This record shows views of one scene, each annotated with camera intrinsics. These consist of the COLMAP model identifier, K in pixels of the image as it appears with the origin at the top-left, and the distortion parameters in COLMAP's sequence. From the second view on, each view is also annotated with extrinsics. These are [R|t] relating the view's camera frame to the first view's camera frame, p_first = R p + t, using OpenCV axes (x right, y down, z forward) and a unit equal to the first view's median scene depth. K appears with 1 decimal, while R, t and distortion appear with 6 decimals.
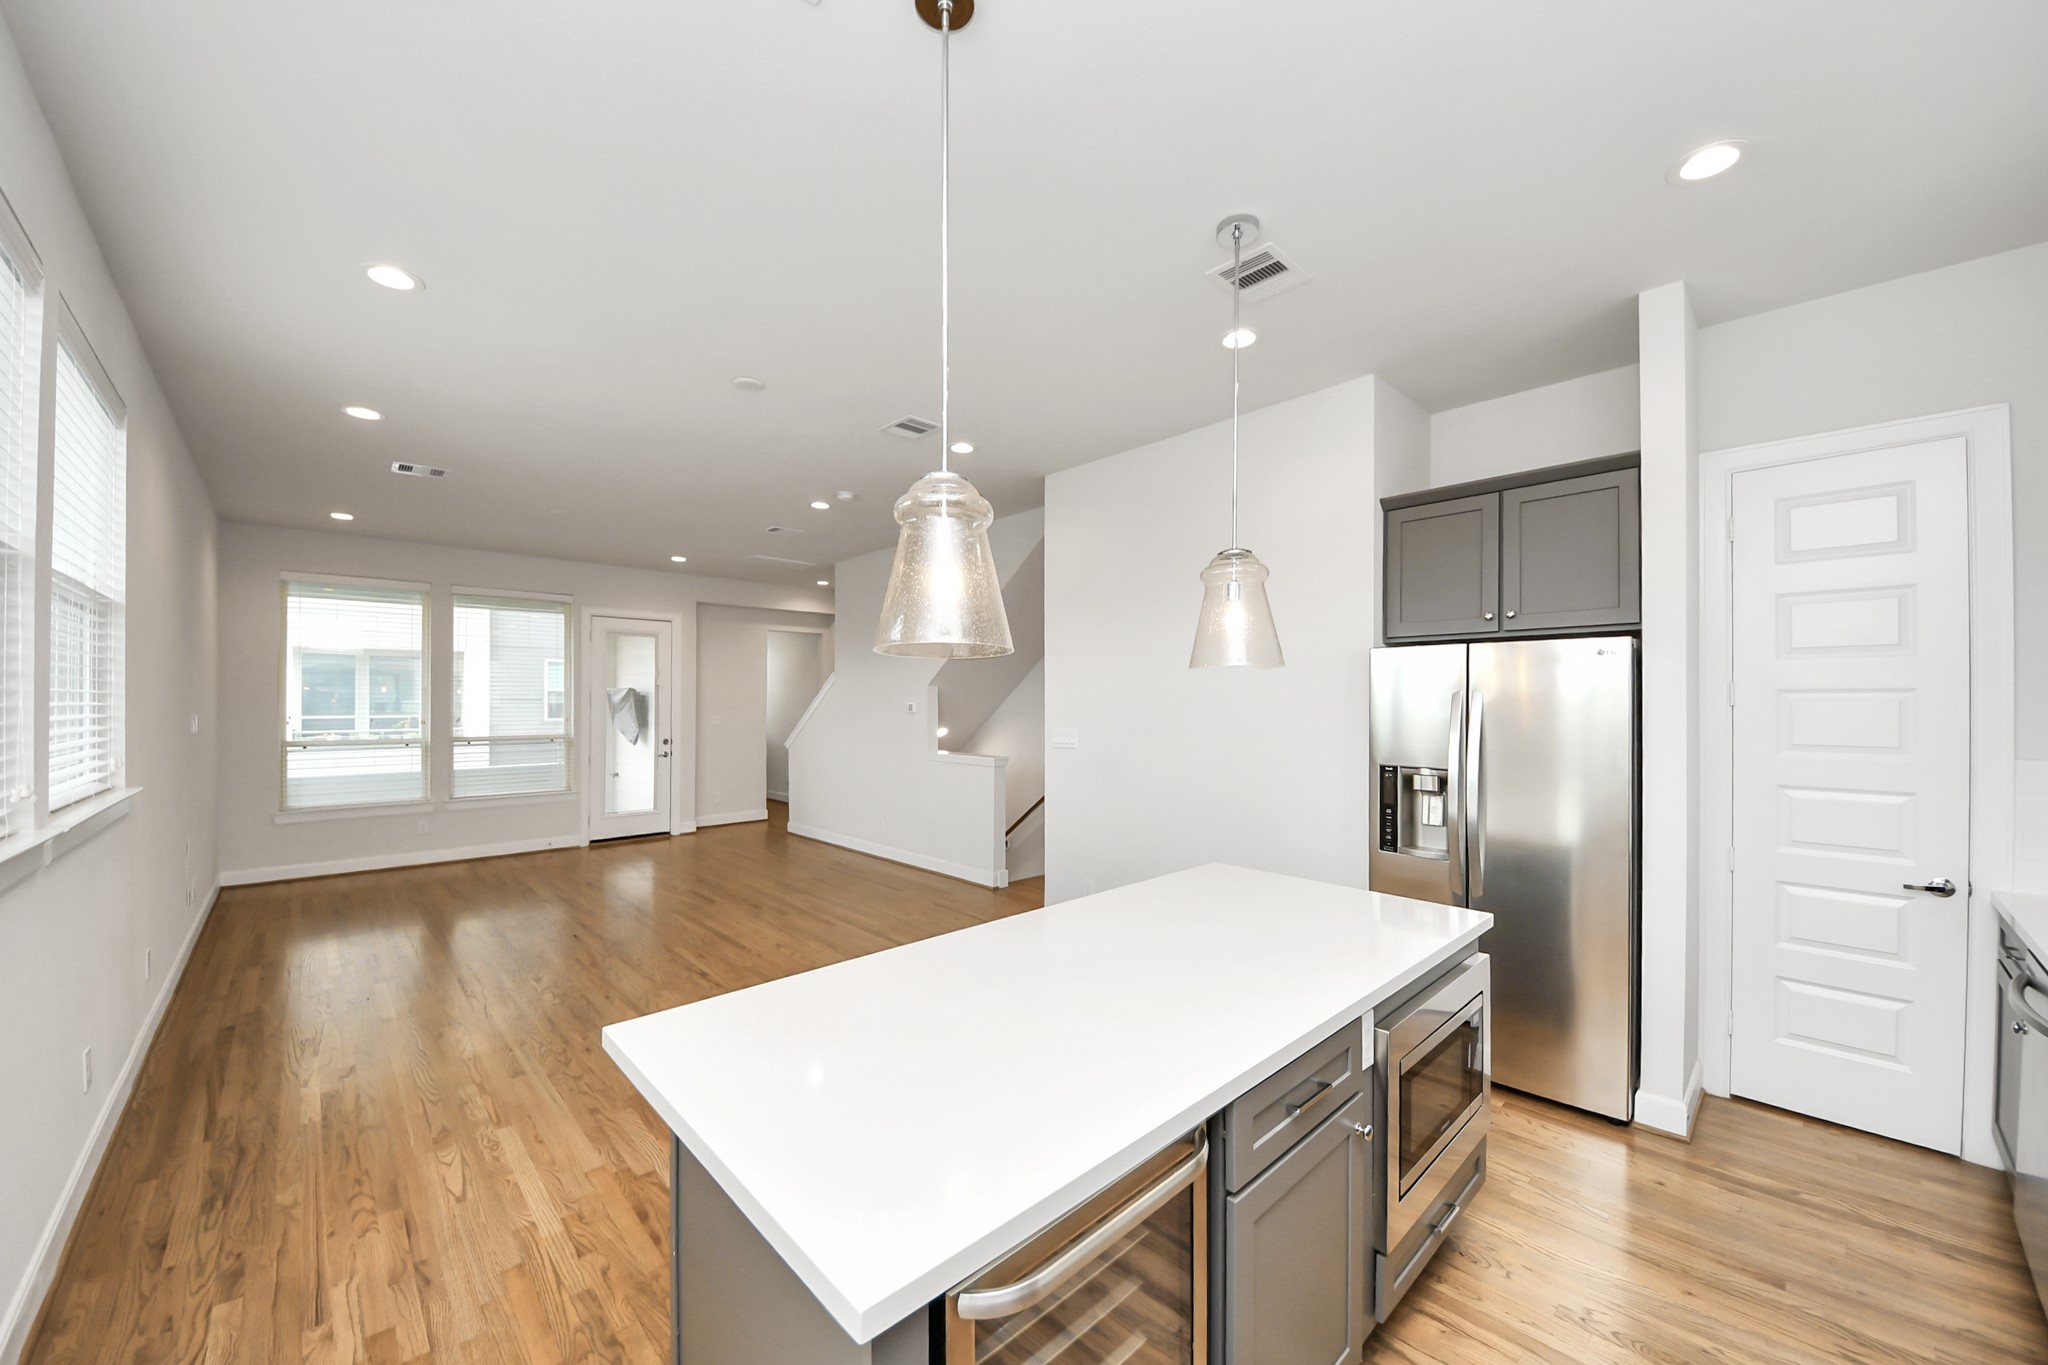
lens RADIAL K [[764.0, 0, 1033.3], [0, 764.0, 732.6], [0, 0, 1]] dist [0.000014, -0.005445]
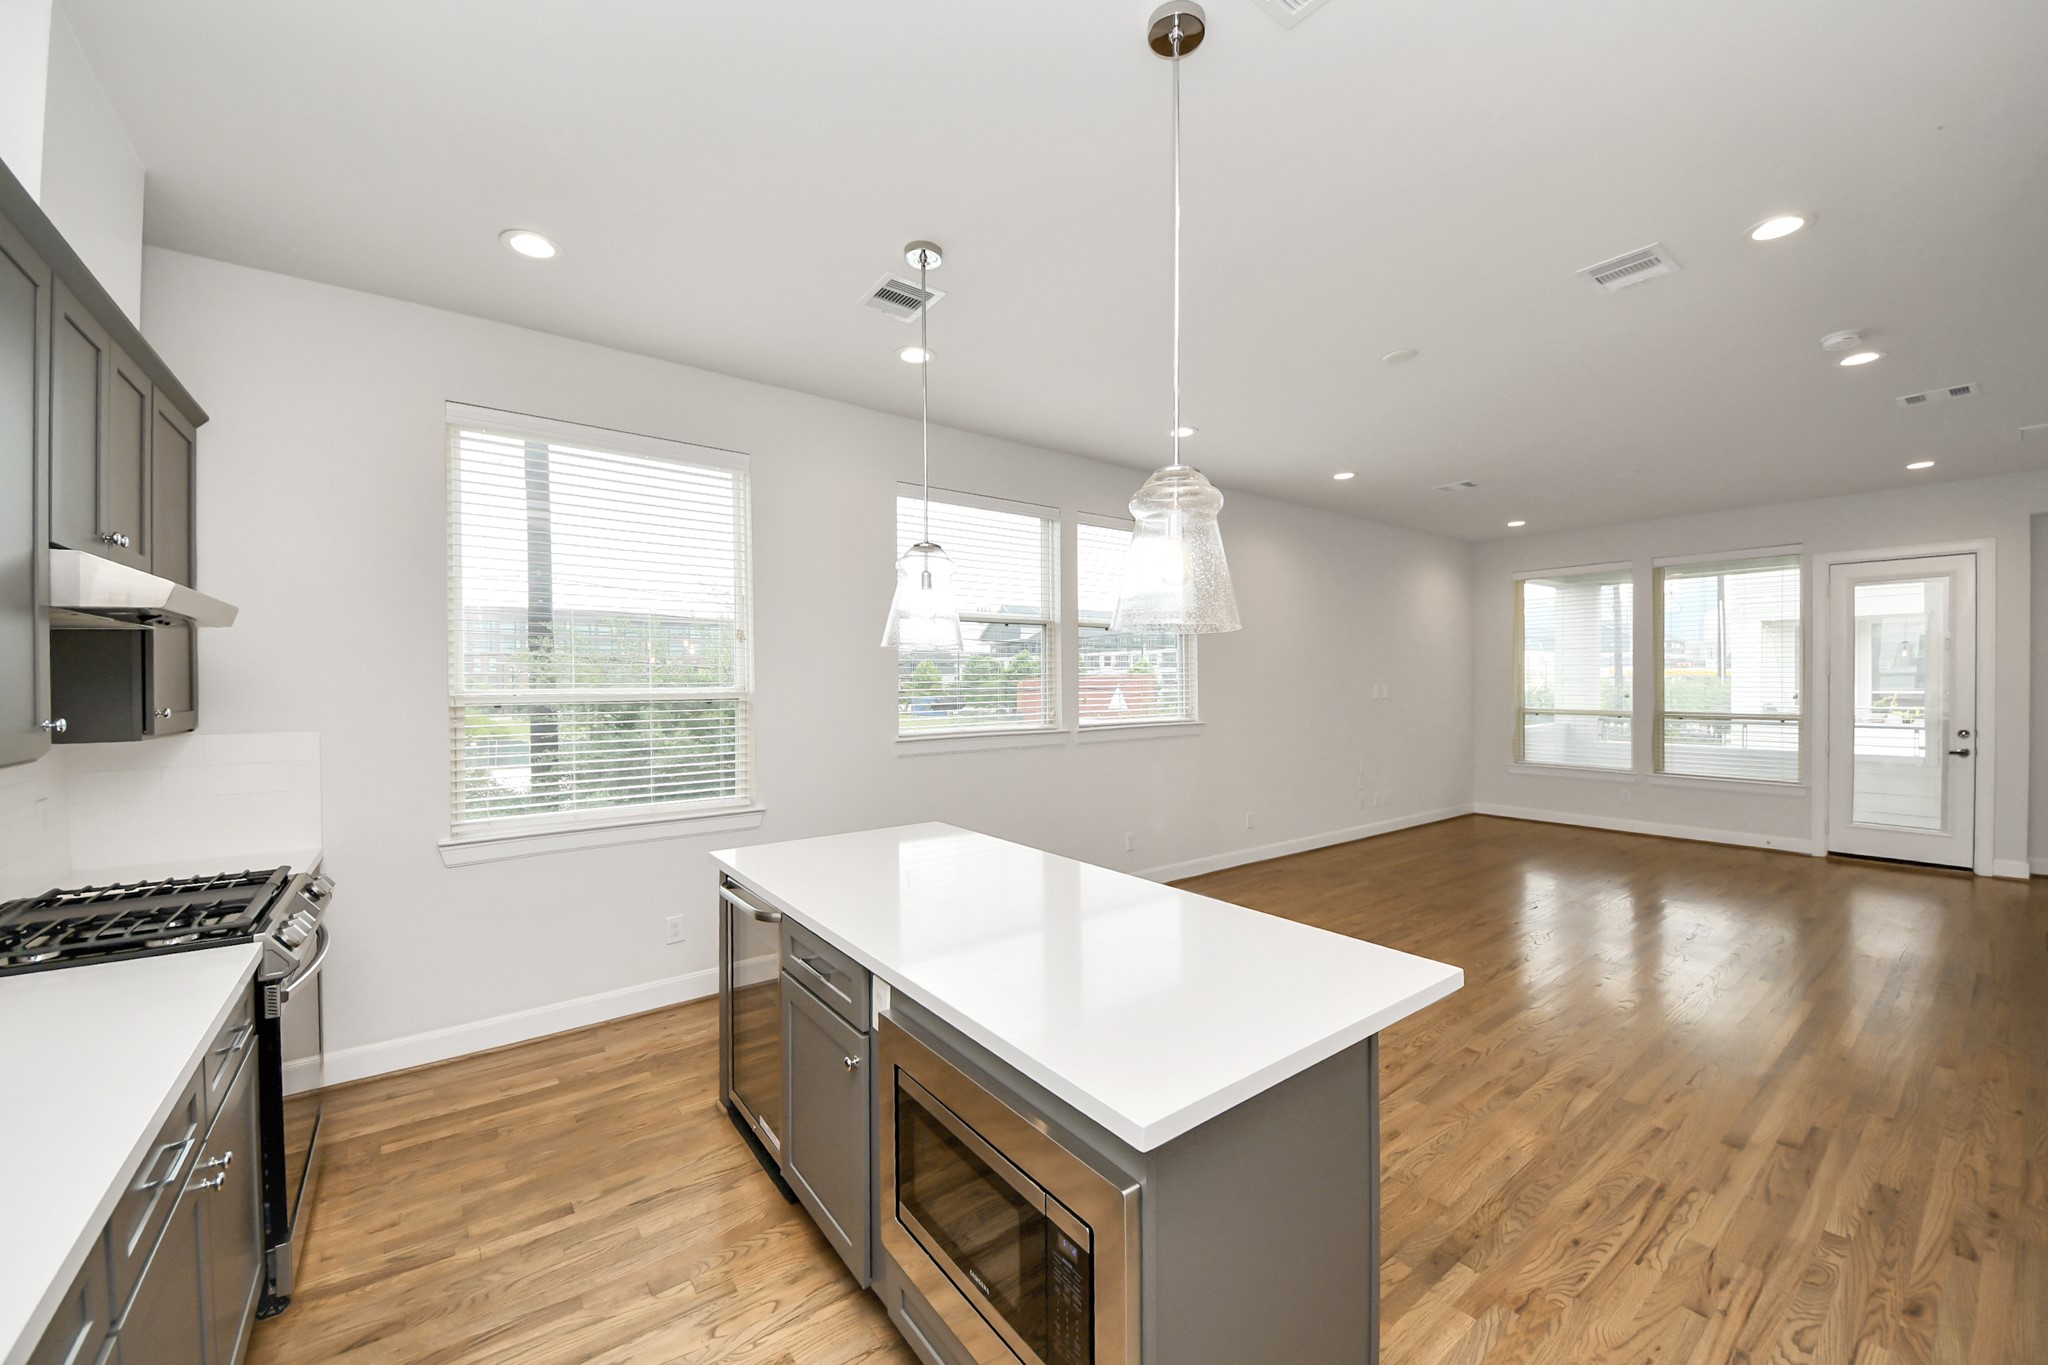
lens RADIAL K [[759.5, 0, 1033.8], [0, 759.5, 682.2], [0, 0, 1]] dist [0.026253, -0.019396]
pose [[-0.098833, 0.005078, -0.995091, 0.708588], [-0.042344, 0.999060, 0.009303, -0.011829], [0.994203, 0.043056, -0.098525, 0.668481]]
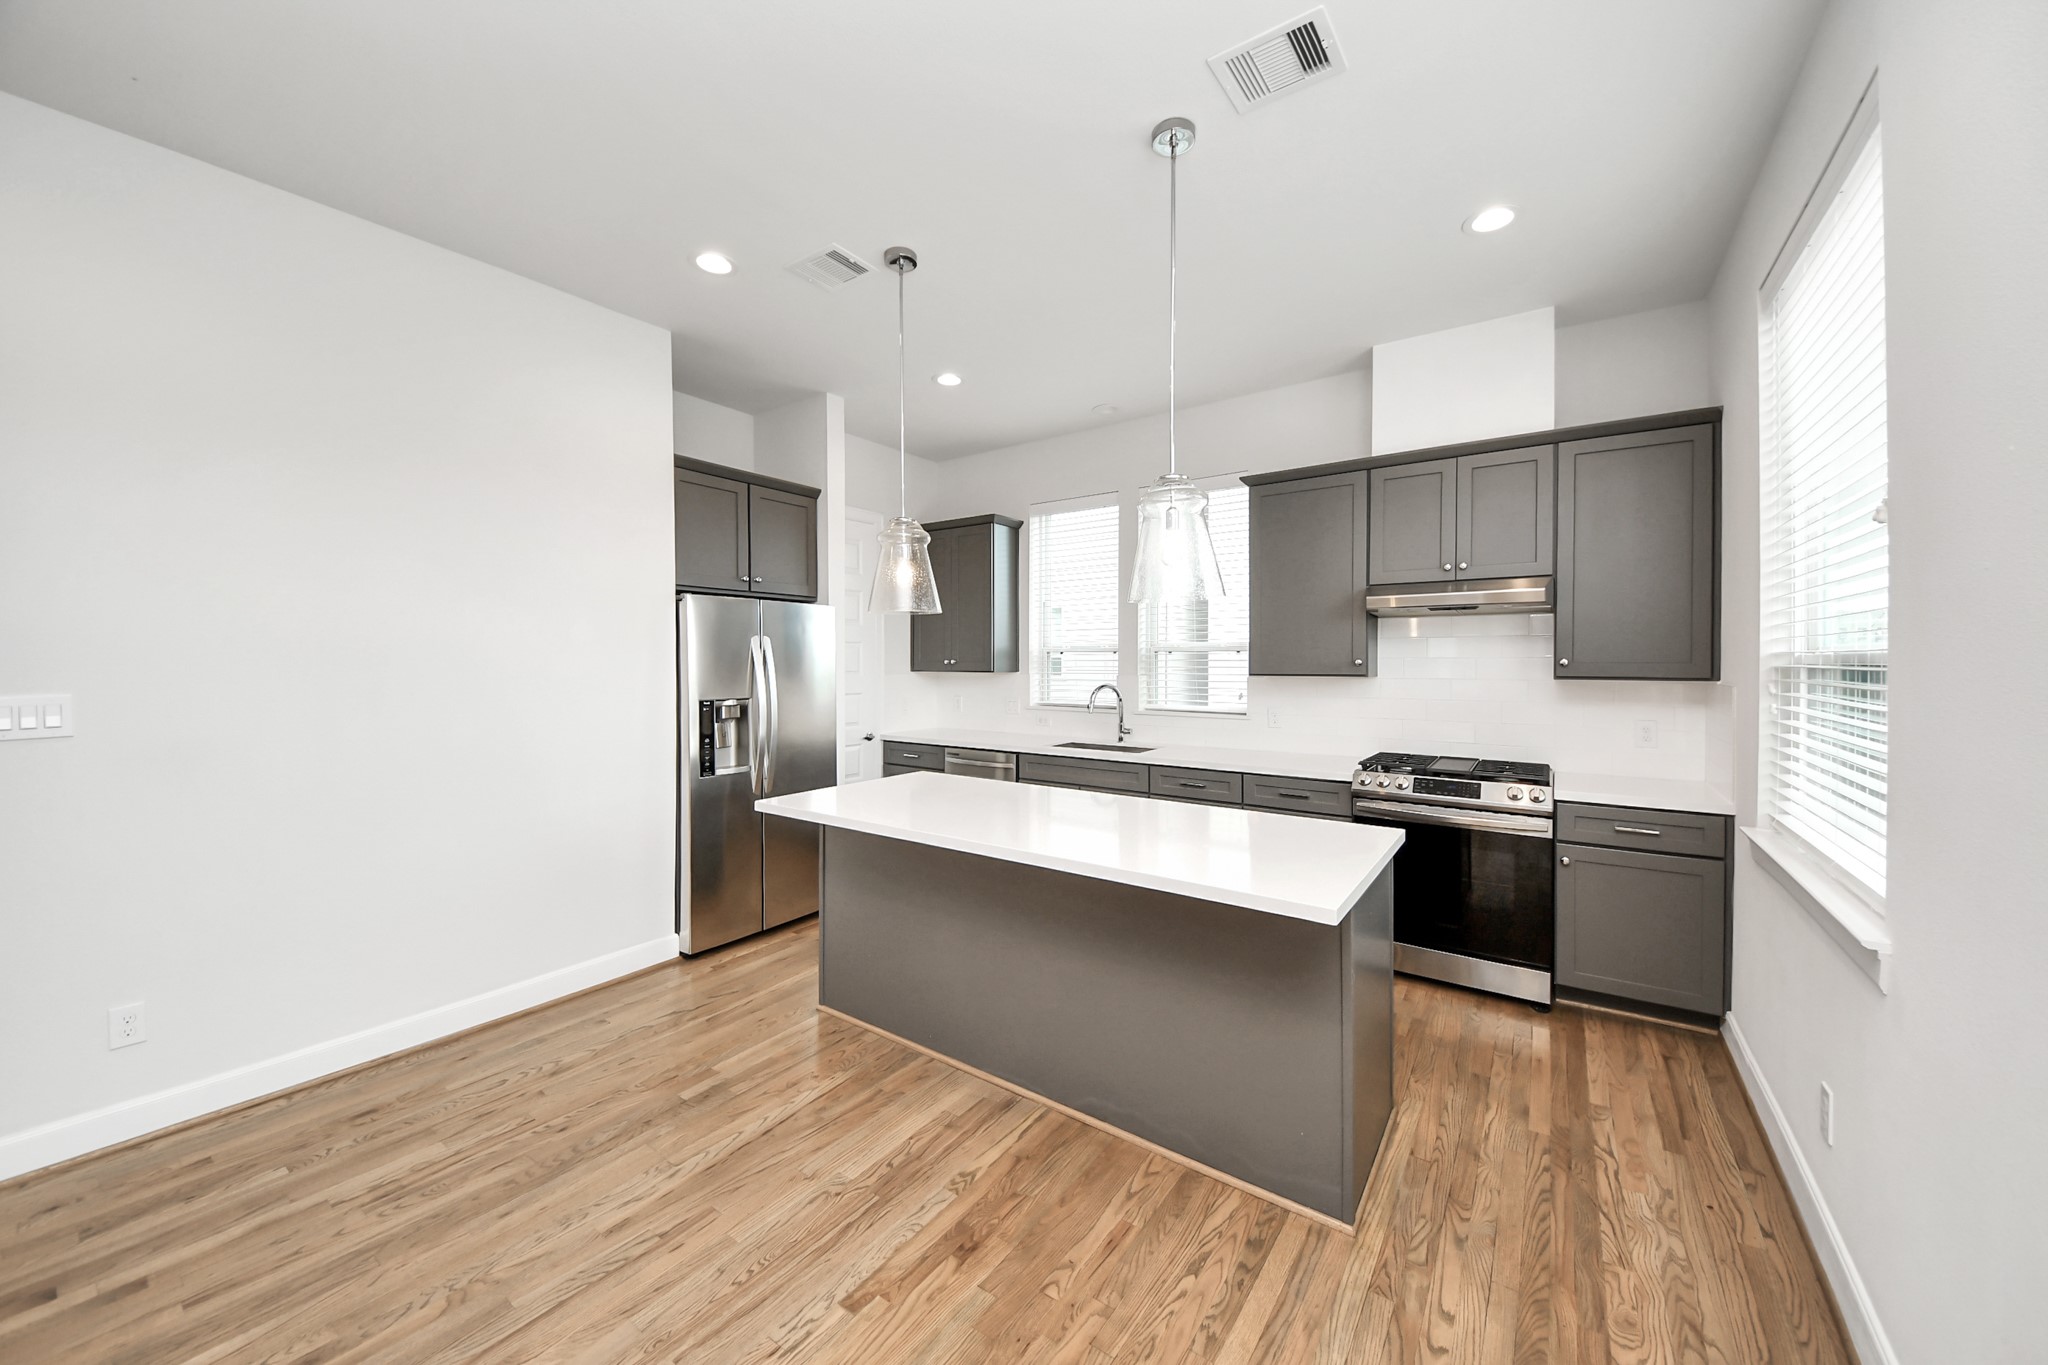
lens RADIAL K [[763.4, 0, 1018.7], [0, 763.4, 664.7], [0, 0, 1]] dist [0.035758, -0.027290]
pose [[-0.179912, -0.007842, 0.983652, -0.726665], [0.050294, 0.998587, 0.017160, -0.005641], [-0.982396, 0.052559, -0.179263, 0.743520]]
